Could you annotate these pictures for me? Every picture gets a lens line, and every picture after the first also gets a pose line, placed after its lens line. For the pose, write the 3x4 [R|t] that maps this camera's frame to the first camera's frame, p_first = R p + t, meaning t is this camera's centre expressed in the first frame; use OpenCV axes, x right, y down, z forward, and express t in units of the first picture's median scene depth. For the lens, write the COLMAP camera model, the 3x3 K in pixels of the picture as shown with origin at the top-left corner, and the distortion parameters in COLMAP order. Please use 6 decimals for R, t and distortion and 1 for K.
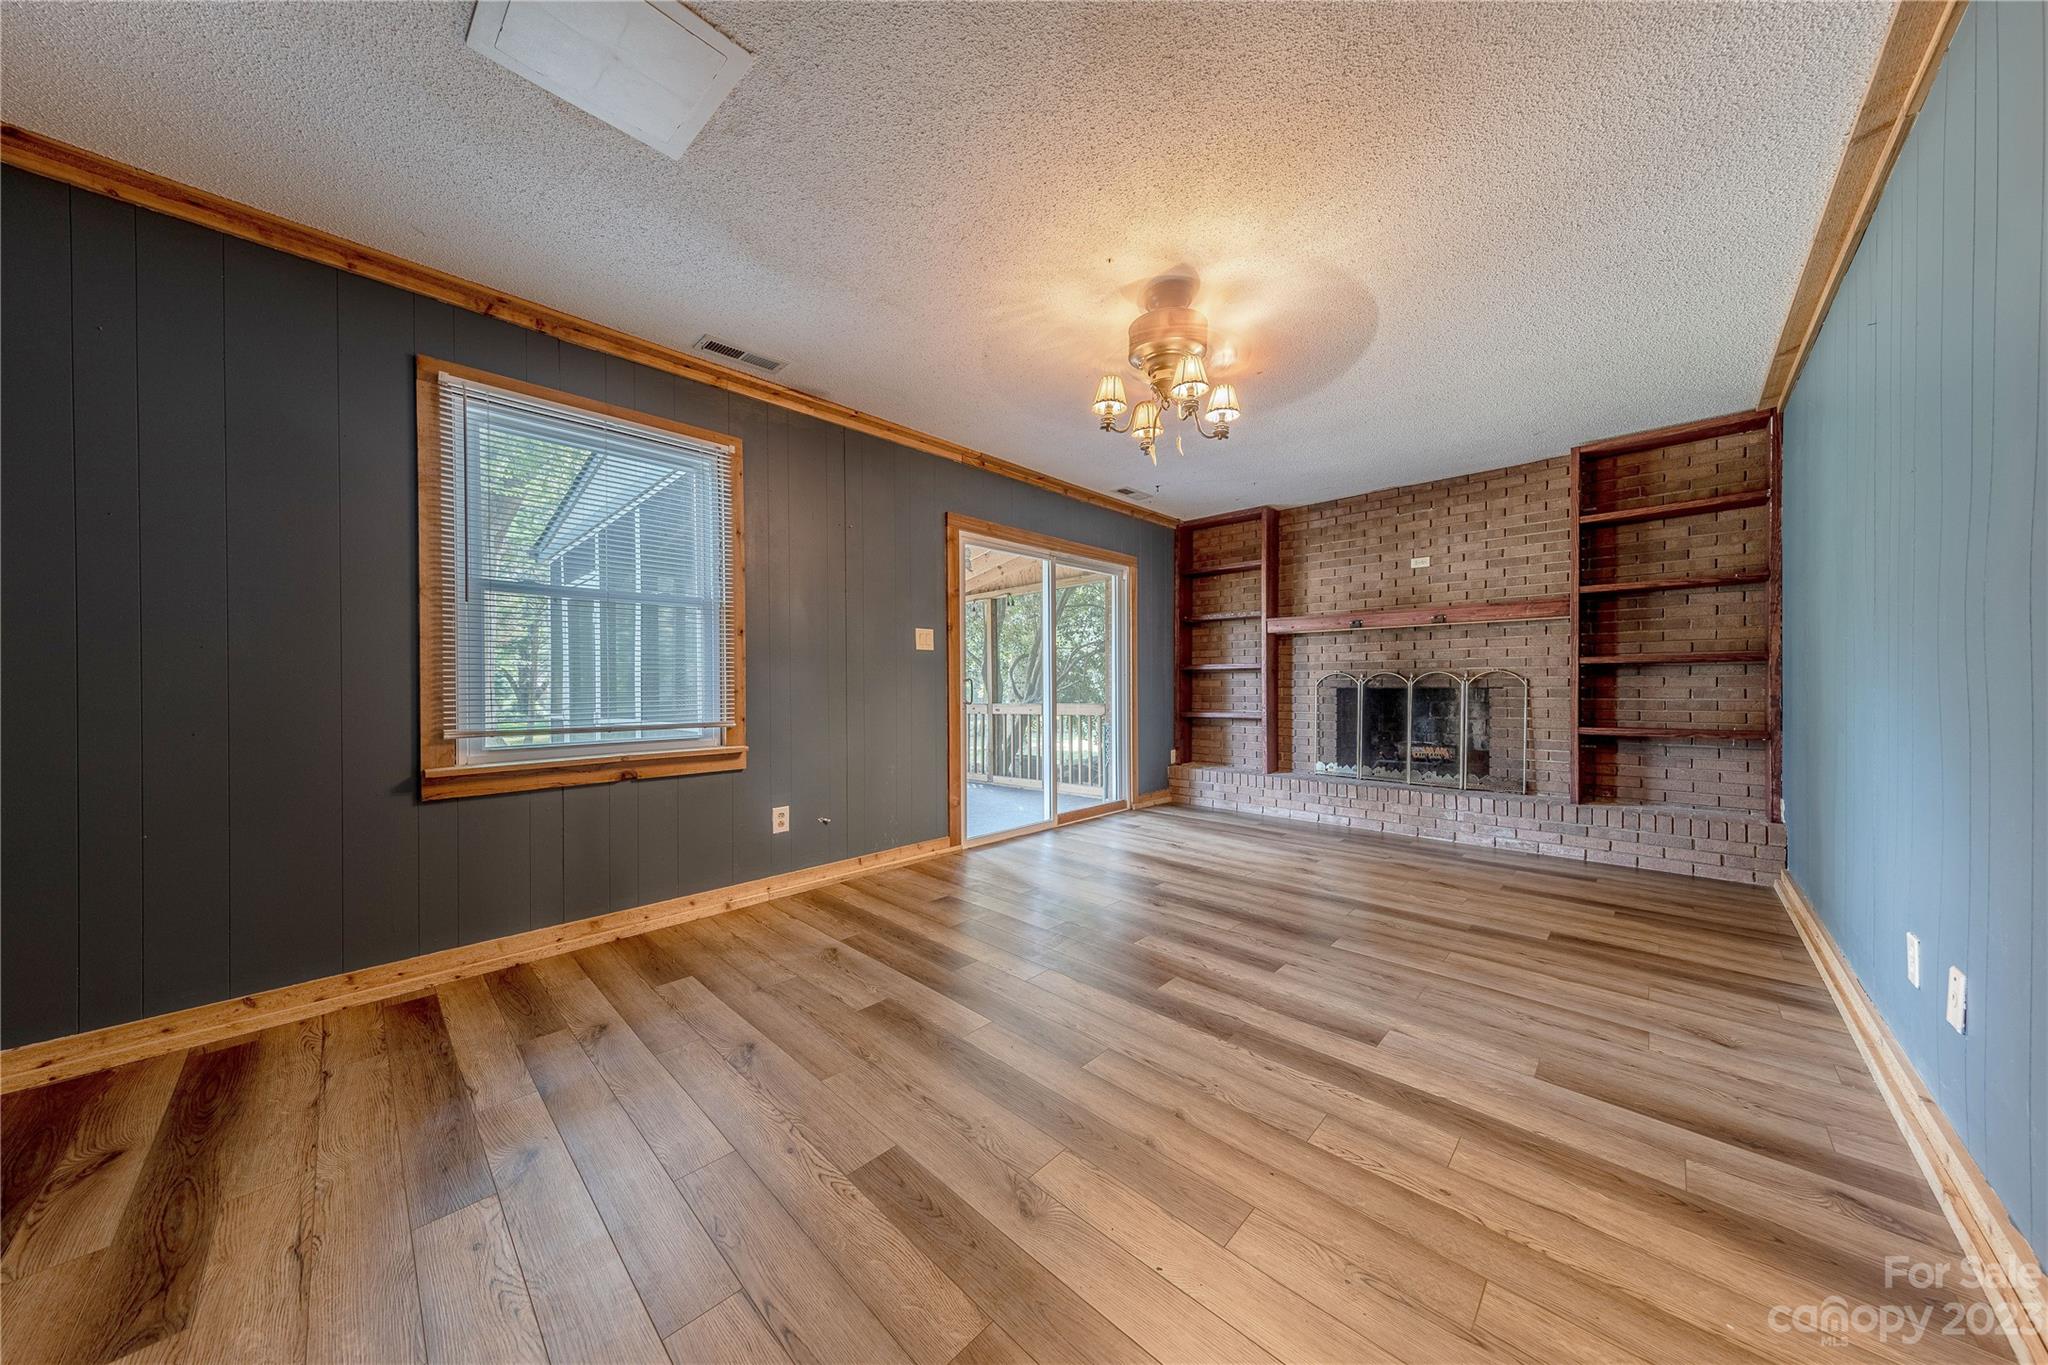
lens RADIAL K [[641.2, 0, 1151.0], [0, 641.2, 683.9], [0, 0, 1]] dist [0.004898, -0.000190]
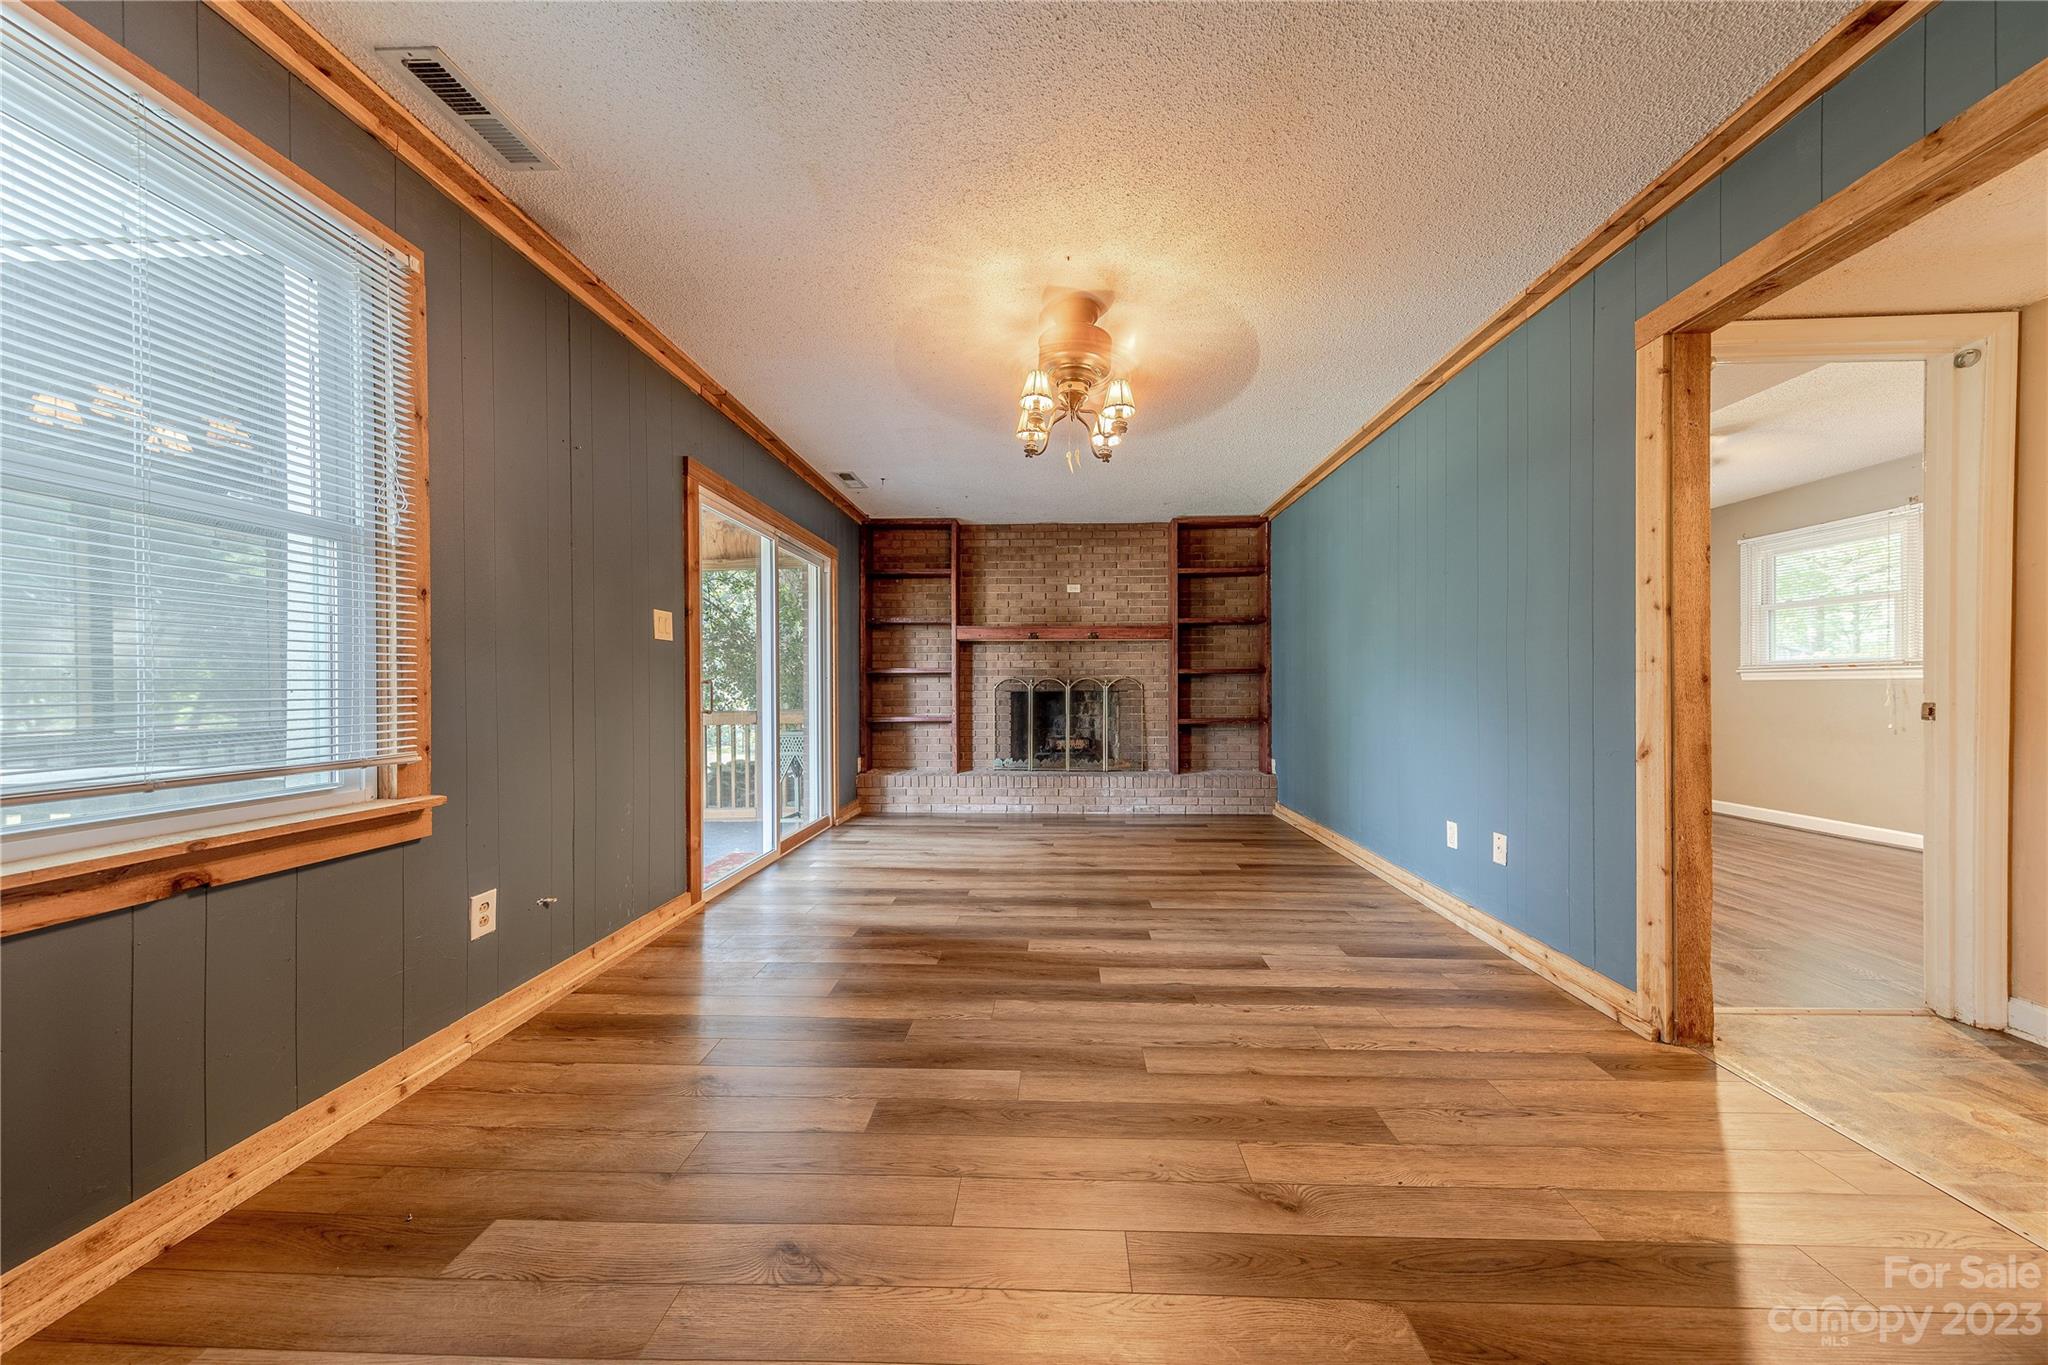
lens RADIAL K [[577.0, 0, 1120.9], [0, 577.0, 685.4], [0, 0, 1]] dist [0.006181, -0.001051]
pose [[0.781179, 0.003259, 0.624298, -0.202333], [-0.000014, 0.999986, -0.005202, 0.000917], [-0.624307, 0.004055, 0.781169, 0.093704]]
